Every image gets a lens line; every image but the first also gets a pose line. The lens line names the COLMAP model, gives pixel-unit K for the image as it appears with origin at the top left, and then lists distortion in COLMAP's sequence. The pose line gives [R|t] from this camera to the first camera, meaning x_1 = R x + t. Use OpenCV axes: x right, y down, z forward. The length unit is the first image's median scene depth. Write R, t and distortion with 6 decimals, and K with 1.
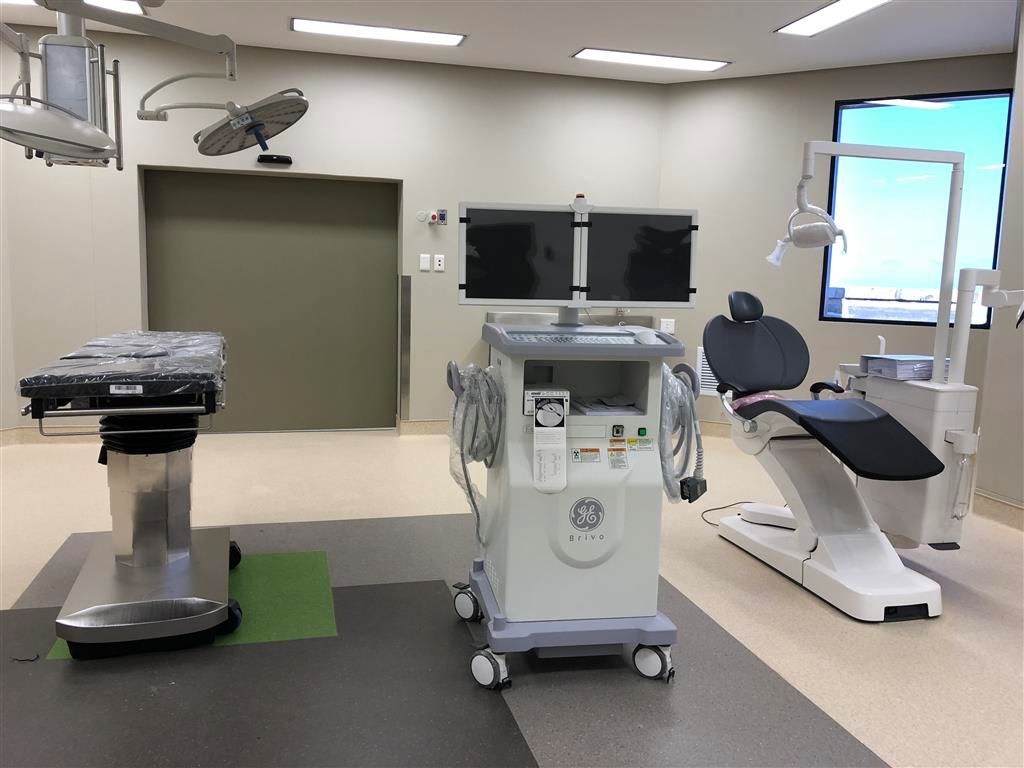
lens RADIAL K [[829.6, 0, 513.8], [0, 829.6, 379.3], [0, 0, 1]] dist [0.019892, -0.009640]
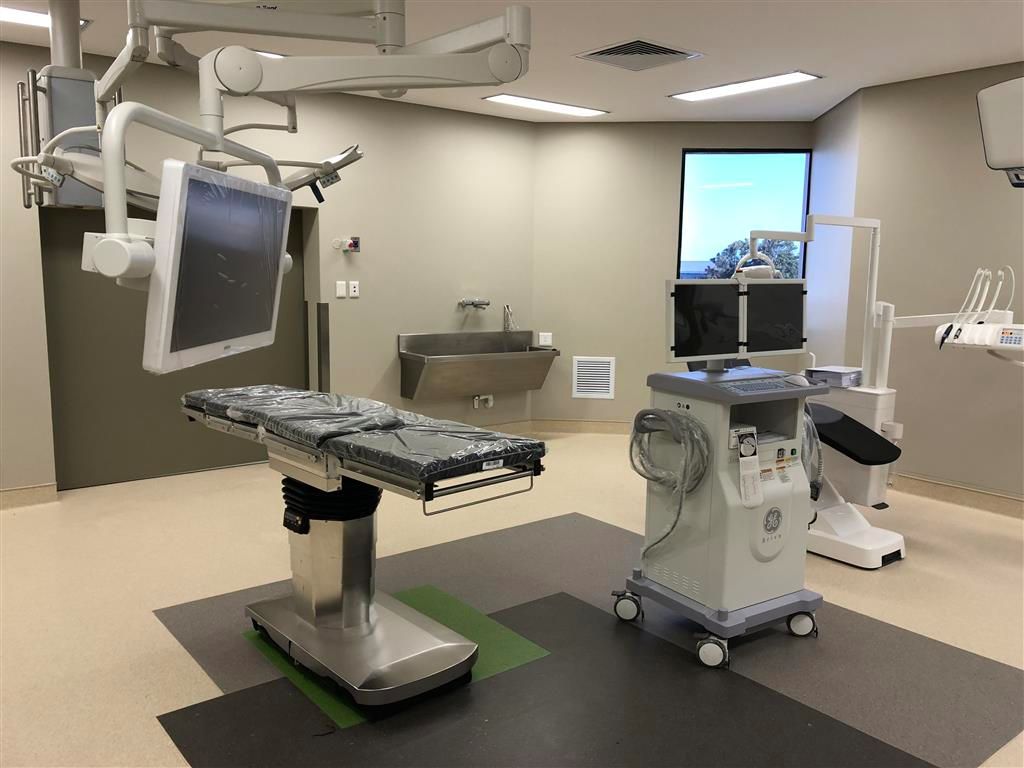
lens RADIAL K [[828.6, 0, 512.0], [0, 828.6, 384.0], [0, 0, 1]] dist [0.005435, 0.002536]
pose [[0.919106, -0.070089, 0.387727, -0.573098], [0.060971, 0.997498, 0.035784, -0.089207], [-0.389265, -0.009249, 0.921080, -0.022066]]
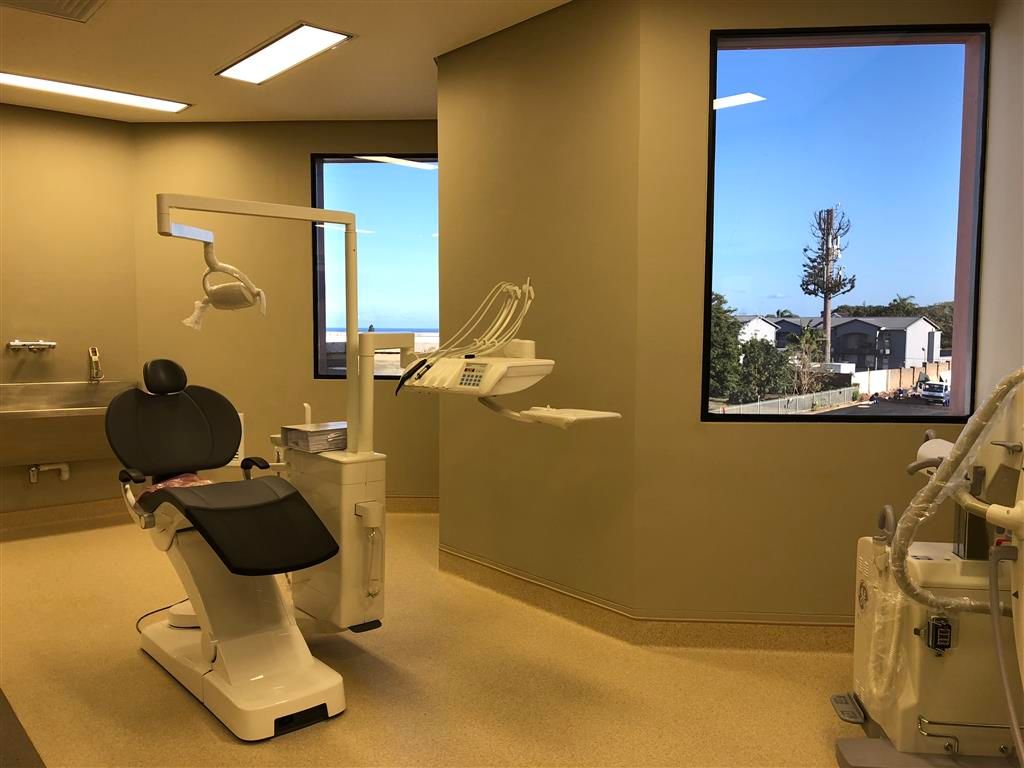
lens RADIAL K [[829.6, 0, 513.8], [0, 829.6, 379.3], [0, 0, 1]] dist [0.019892, -0.009640]
pose [[0.899903, -0.050688, 0.433134, 0.282539], [0.073608, 0.996626, -0.036301, -0.032042], [-0.429833, 0.064549, 0.900598, 0.067951]]
